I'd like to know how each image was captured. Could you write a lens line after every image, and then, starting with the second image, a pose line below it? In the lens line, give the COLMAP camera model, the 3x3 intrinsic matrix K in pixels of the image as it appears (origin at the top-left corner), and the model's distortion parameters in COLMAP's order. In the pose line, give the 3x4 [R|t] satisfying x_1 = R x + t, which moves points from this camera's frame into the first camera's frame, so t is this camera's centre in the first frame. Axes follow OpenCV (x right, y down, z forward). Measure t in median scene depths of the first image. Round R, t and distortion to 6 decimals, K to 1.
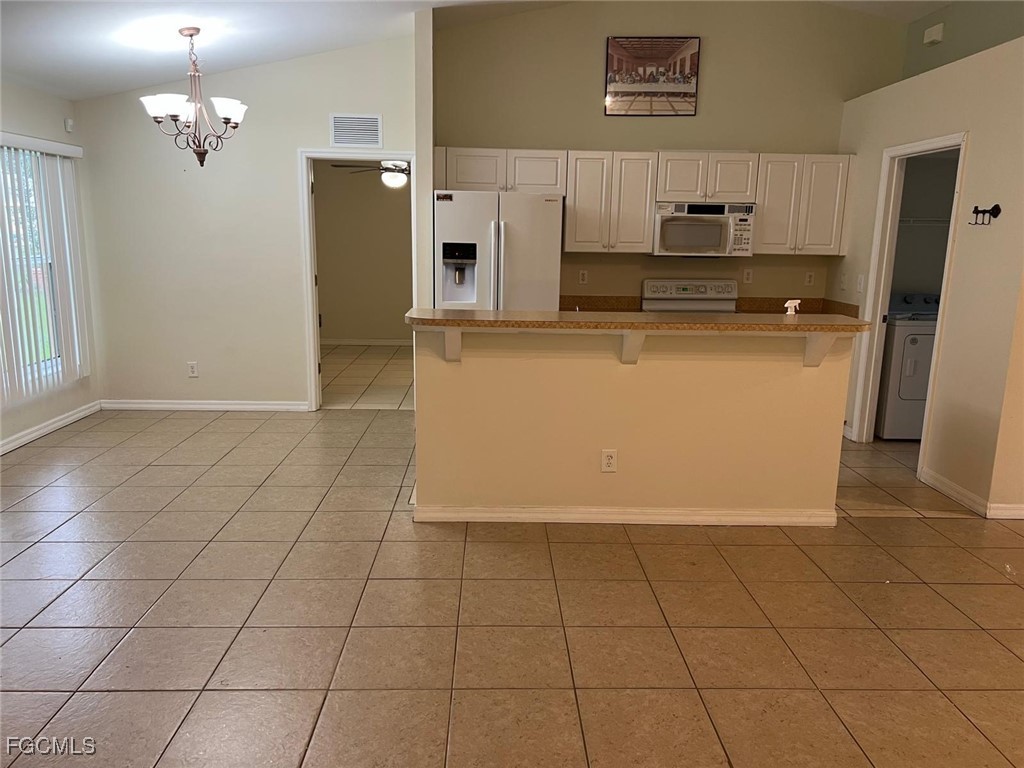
lens RADIAL K [[754.6, 0, 506.0], [0, 754.6, 394.1], [0, 0, 1]] dist [0.018290, -0.019314]
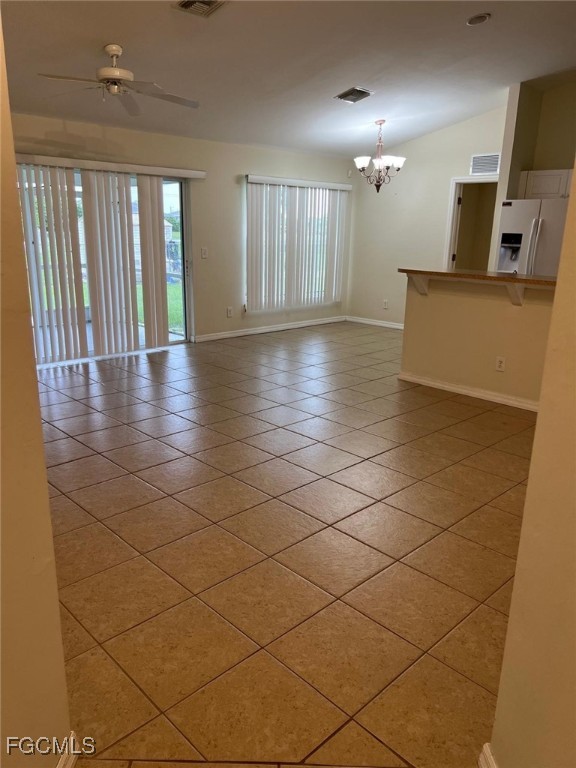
lens RADIAL K [[565.9, 0, 286.2], [0, 565.9, 390.6], [0, 0, 1]] dist [0.018290, -0.019314]
pose [[0.677038, 0.200578, -0.708087, 0.556038], [-0.161405, 0.979188, 0.123045, 0.053310], [0.718030, 0.030983, 0.695322, -0.156239]]
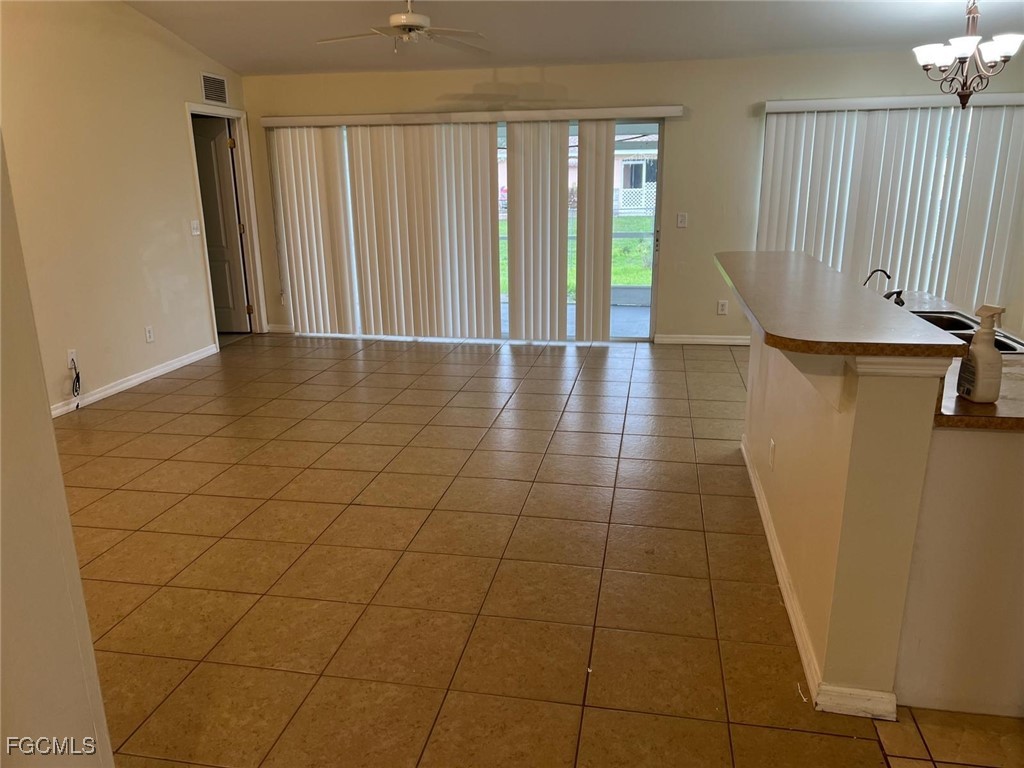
lens RADIAL K [[754.6, 0, 516.7], [0, 754.6, 390.9], [0, 0, 1]] dist [0.018290, -0.019314]
pose [[-0.196531, 0.248726, -0.948426, 0.743492], [-0.196346, 0.937714, 0.286603, -0.119848], [0.960637, 0.242546, -0.135453, 0.646299]]
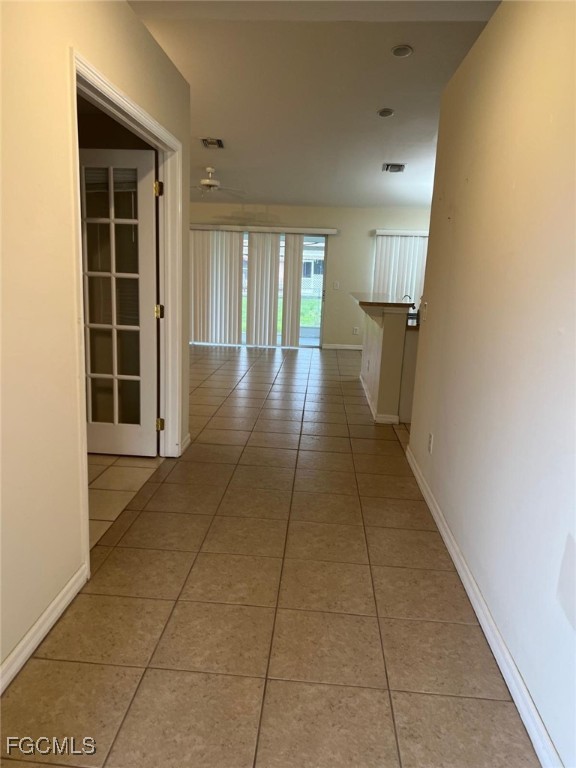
lens RADIAL K [[565.9, 0, 296.1], [0, 565.9, 382.6], [0, 0, 1]] dist [0.018290, -0.019314]
pose [[-0.064051, 0.167210, -0.983839, 1.358542], [-0.245407, 0.952950, 0.177937, -0.070723], [0.967302, 0.252838, -0.020003, 0.662404]]
